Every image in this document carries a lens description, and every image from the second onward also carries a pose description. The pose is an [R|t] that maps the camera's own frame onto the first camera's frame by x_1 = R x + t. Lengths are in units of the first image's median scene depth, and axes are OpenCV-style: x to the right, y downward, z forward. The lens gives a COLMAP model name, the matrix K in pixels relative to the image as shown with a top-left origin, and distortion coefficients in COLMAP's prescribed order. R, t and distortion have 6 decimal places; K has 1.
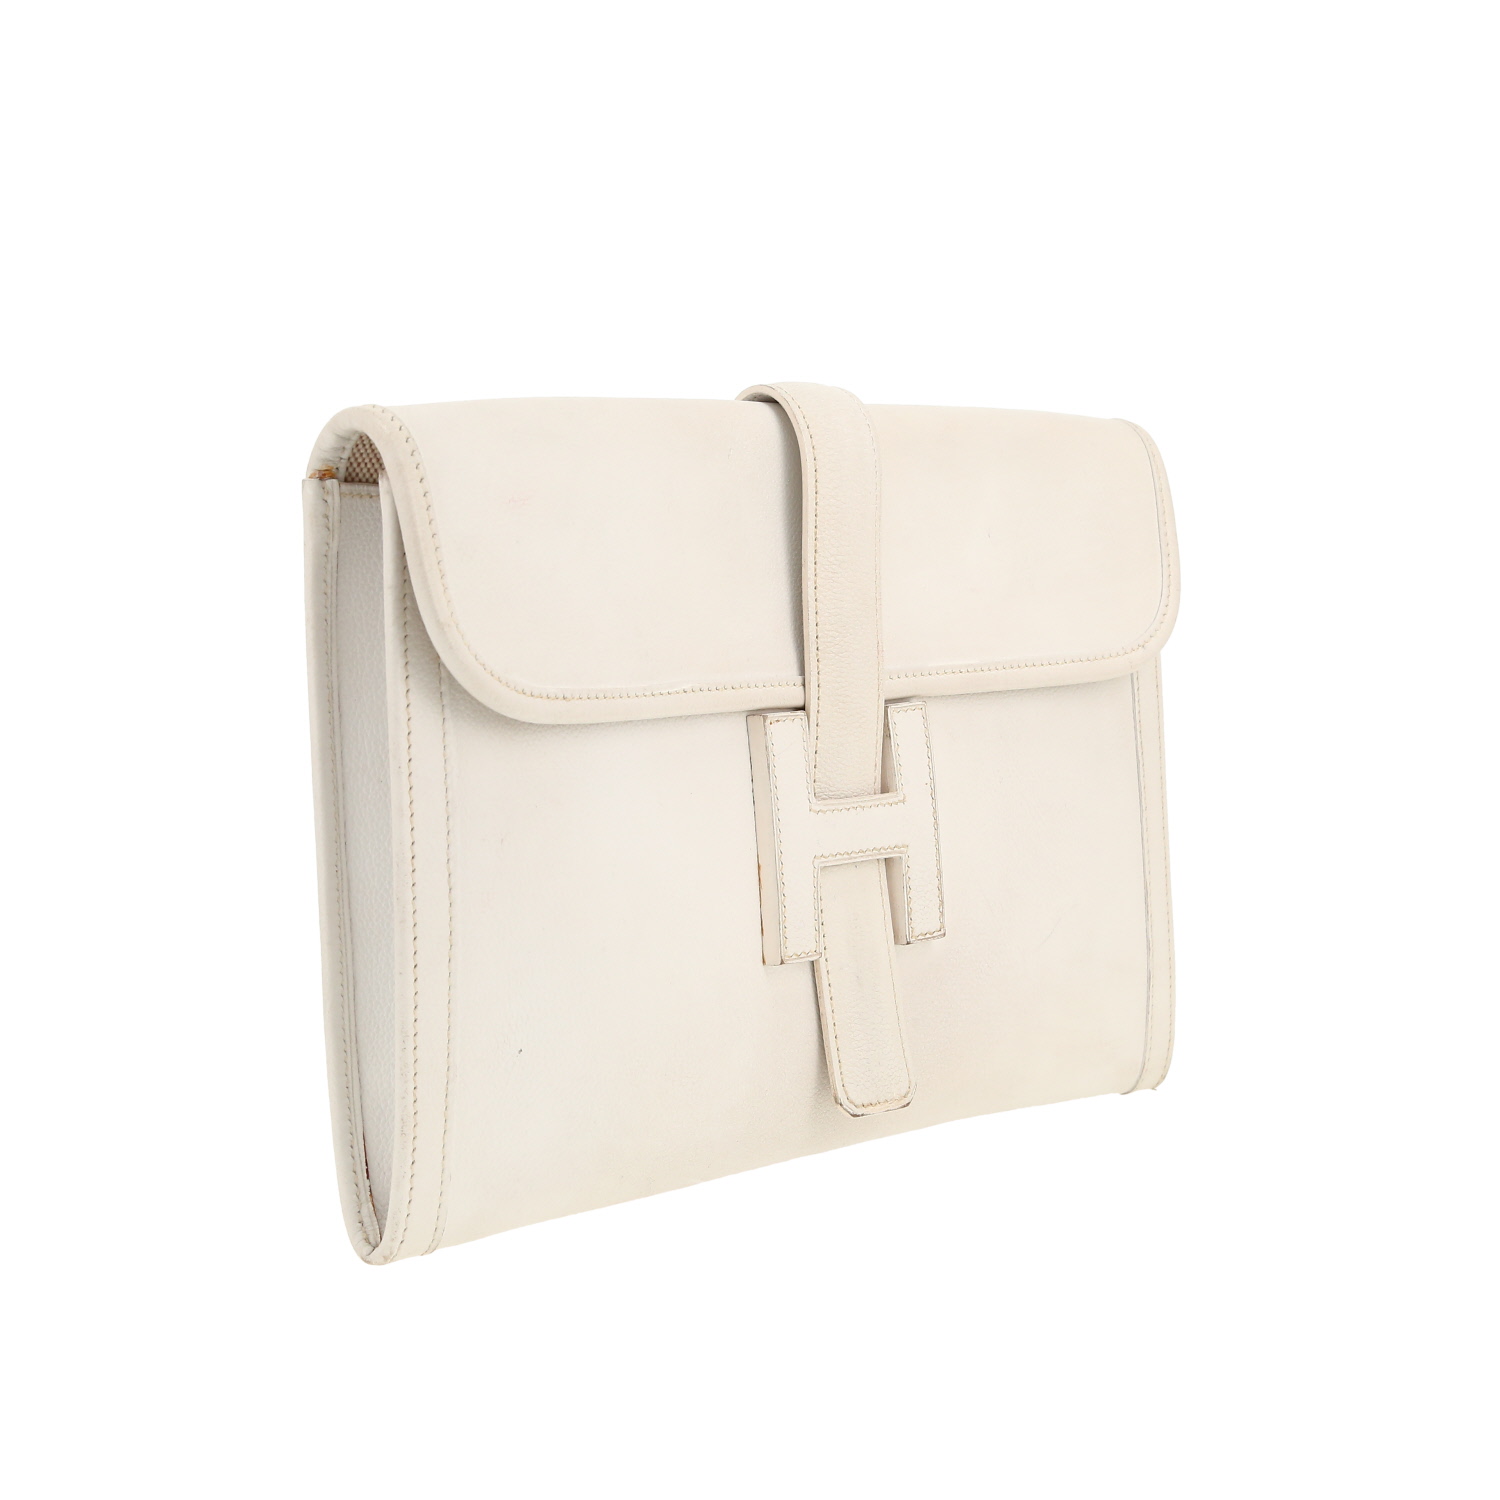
lens RADIAL K [[3165.4, 0, 750.0], [0, 3165.4, 750.0], [0, 0, 1]] dist [0.036529, 0.067033]
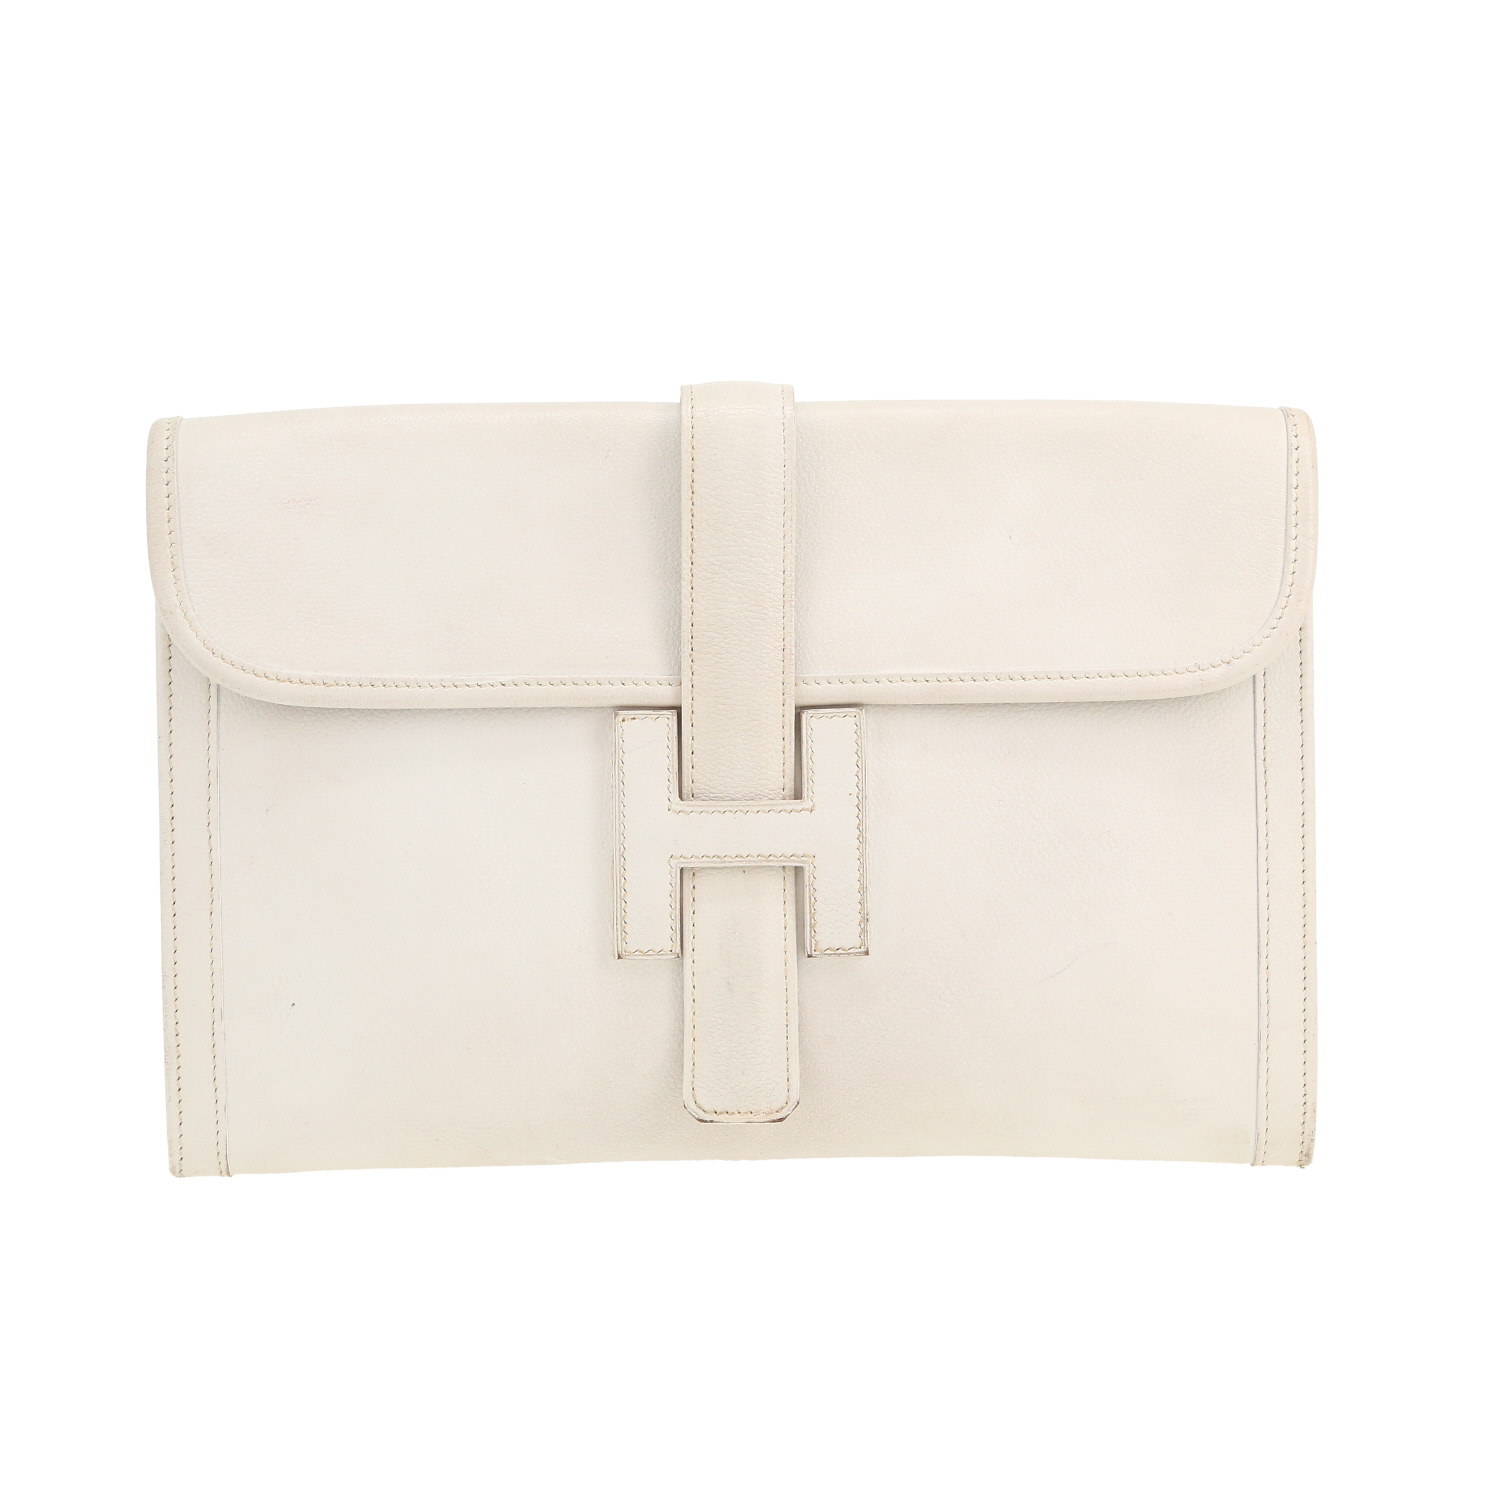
lens RADIAL K [[3161.1, 0, 835.0], [0, 3161.1, 750.7], [0, 0, 1]] dist [0.036802, 0.037637]
pose [[0.706136, 0.052526, -0.706125, 0.754110], [-0.053071, 0.998366, 0.021193, -0.023344], [0.706084, 0.022509, 0.707770, 0.325149]]
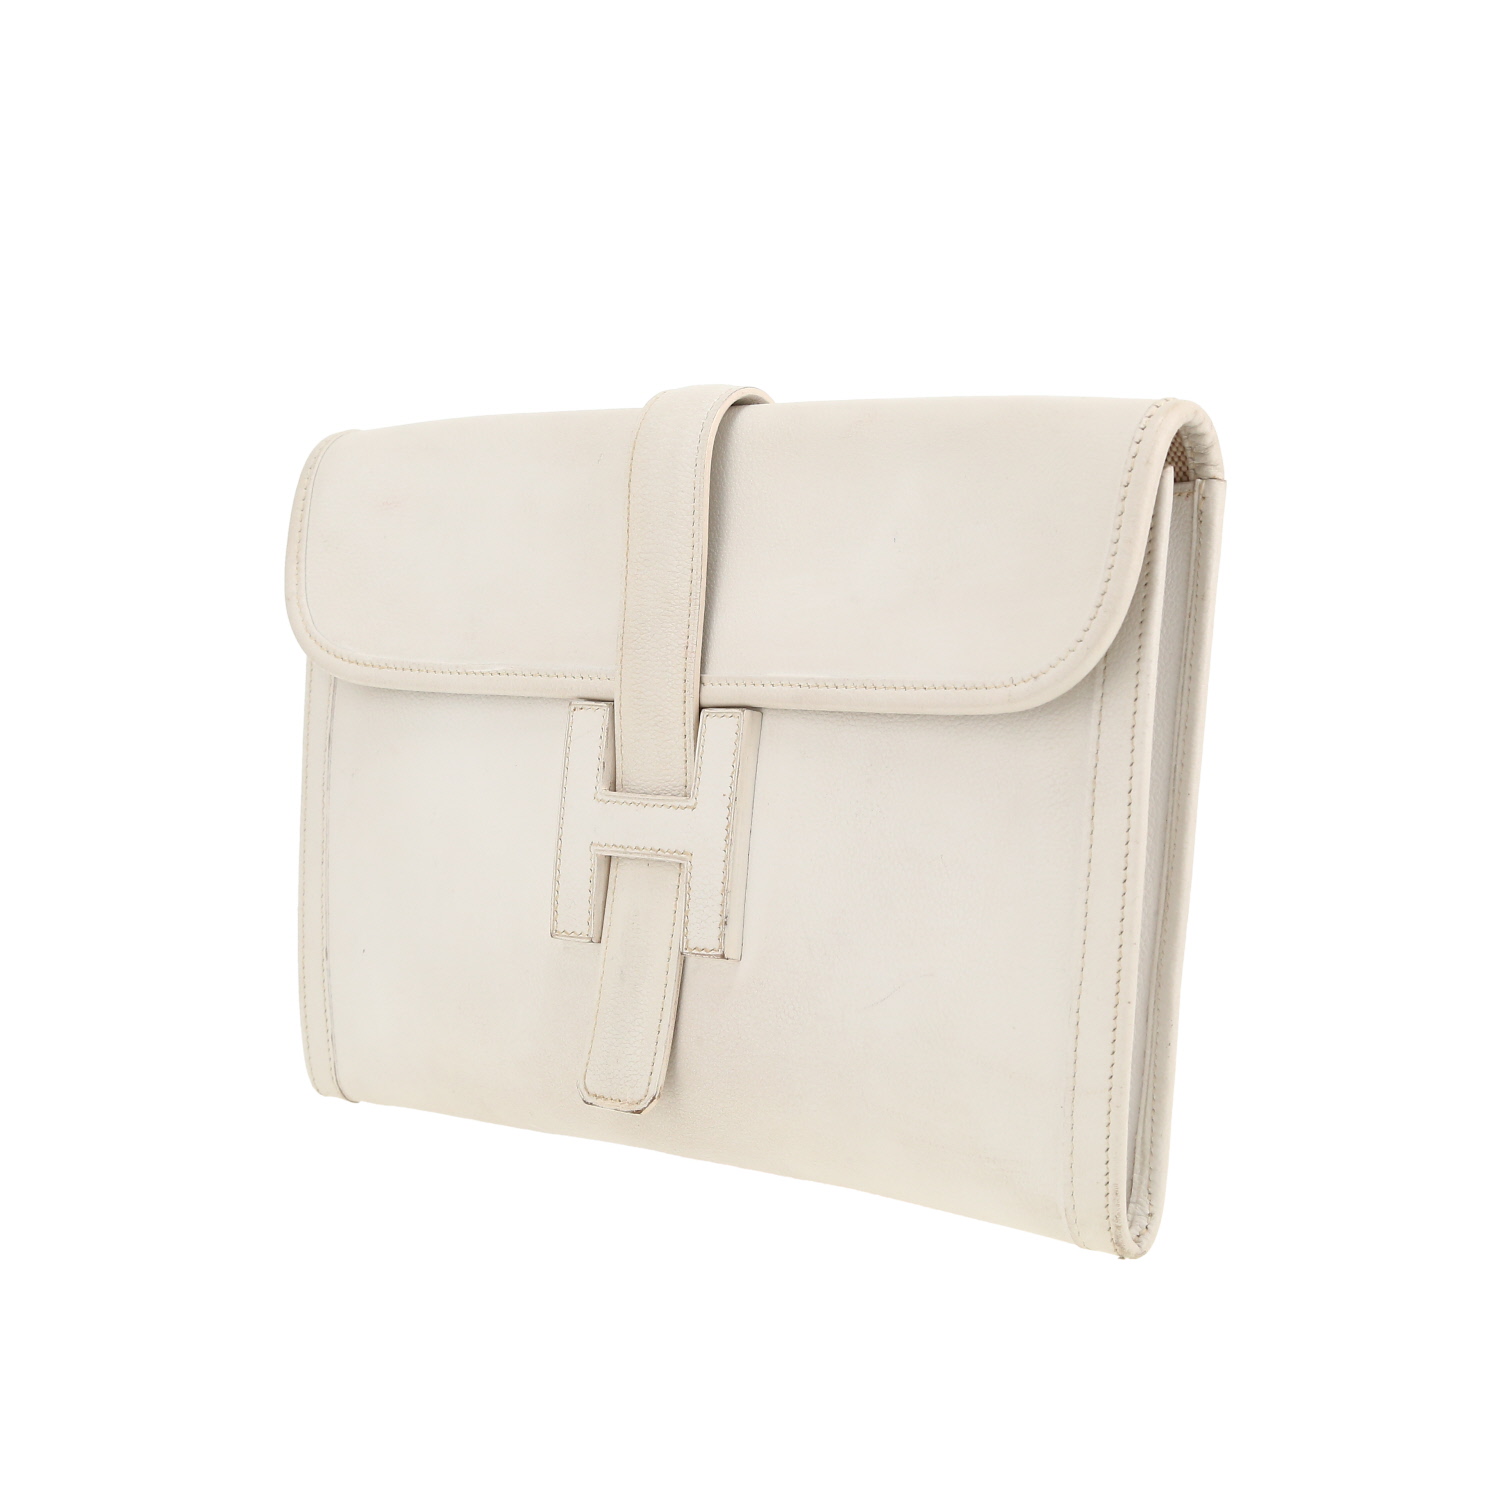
lens RADIAL K [[3015.0, 0, 750.0], [0, 3015.0, 750.0], [0, 0, 1]] dist [0.054499, 0.203625]
pose [[0.012425, 0.045139, -0.998903, 0.993742], [-0.108742, 0.993117, 0.043525, -0.044547], [0.993992, 0.108082, 0.017248, 1.021343]]
